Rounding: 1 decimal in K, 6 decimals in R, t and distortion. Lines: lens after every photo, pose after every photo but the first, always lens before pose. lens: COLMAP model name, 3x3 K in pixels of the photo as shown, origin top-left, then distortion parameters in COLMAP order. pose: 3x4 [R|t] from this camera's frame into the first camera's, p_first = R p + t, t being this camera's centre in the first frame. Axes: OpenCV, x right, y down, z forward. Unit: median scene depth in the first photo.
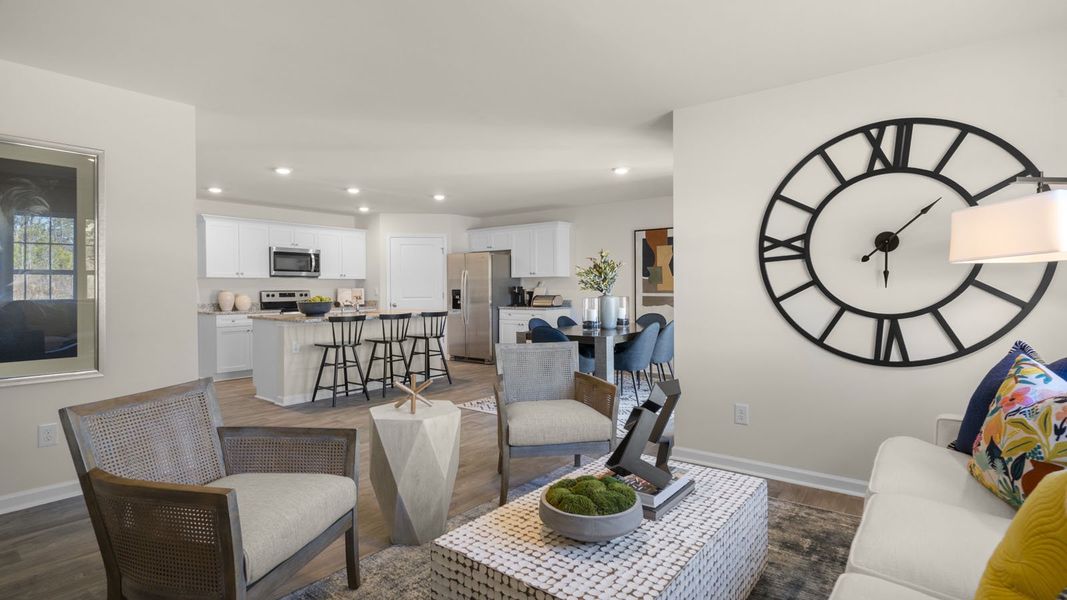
lens RADIAL K [[527.7, 0, 533.5], [0, 527.7, 300.0], [0, 0, 1]] dist [-0.000148, 0.000063]
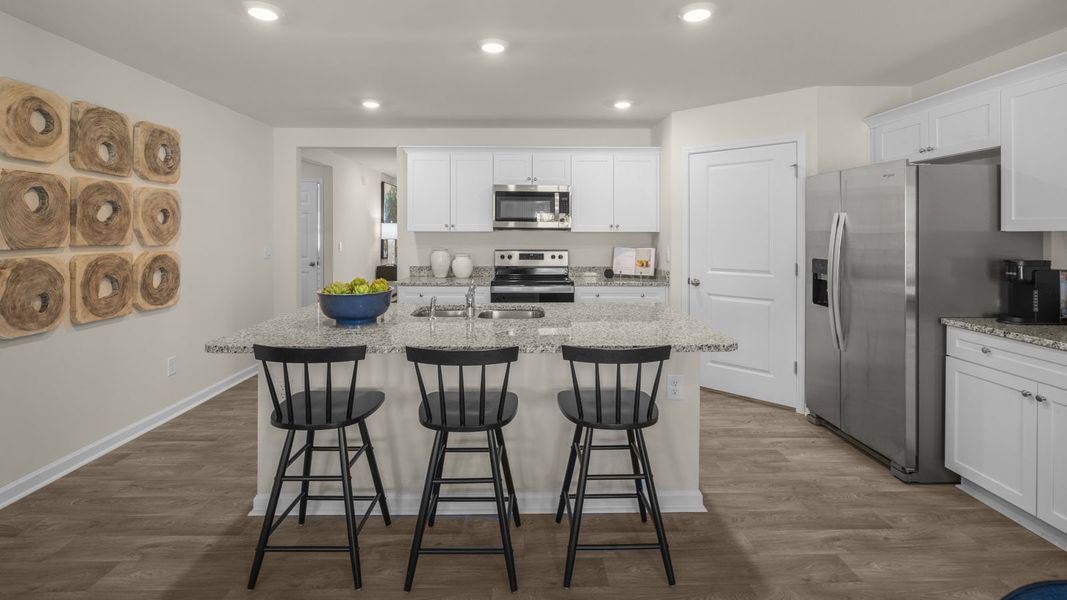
lens RADIAL K [[494.1, 0, 527.8], [0, 494.1, 227.2], [0, 0, 1]] dist [0.000355, 0.000168]
pose [[0.624369, -0.000969, -0.781129, 0.015595], [-0.021861, 0.999586, -0.018714, -0.034967], [0.780824, 0.028761, 0.624089, 0.616058]]
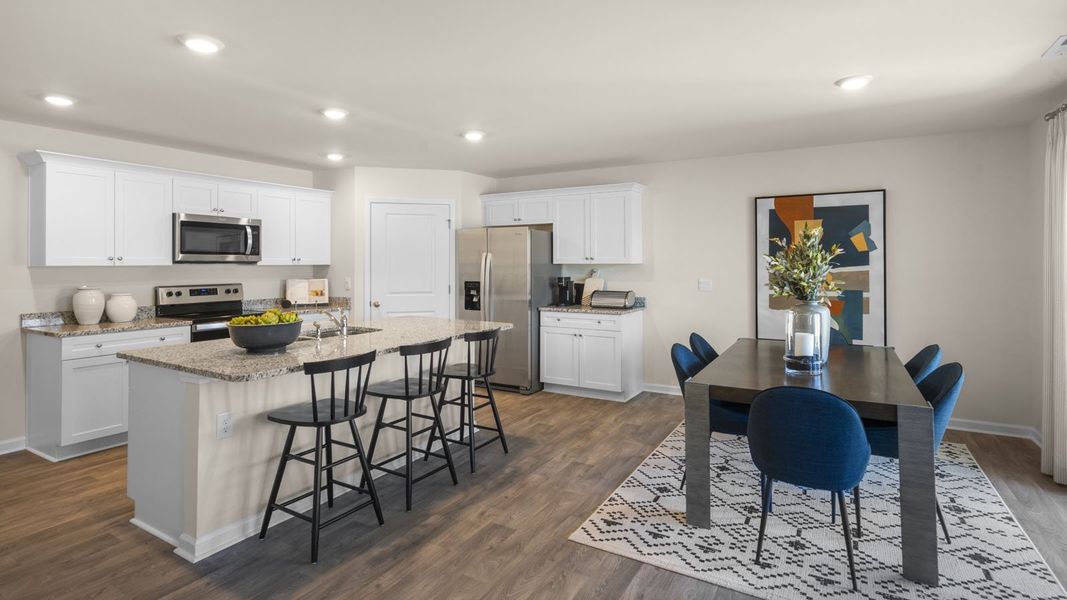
lens RADIAL K [[522.0, 0, 533.3], [0, 522.0, 263.4], [0, 0, 1]] dist [-0.000464, 0.000475]
pose [[0.991293, 0.003240, 0.131636, -0.168285], [-0.000422, 0.999770, -0.021433, -0.030307], [-0.131675, 0.021191, 0.991066, 0.350332]]
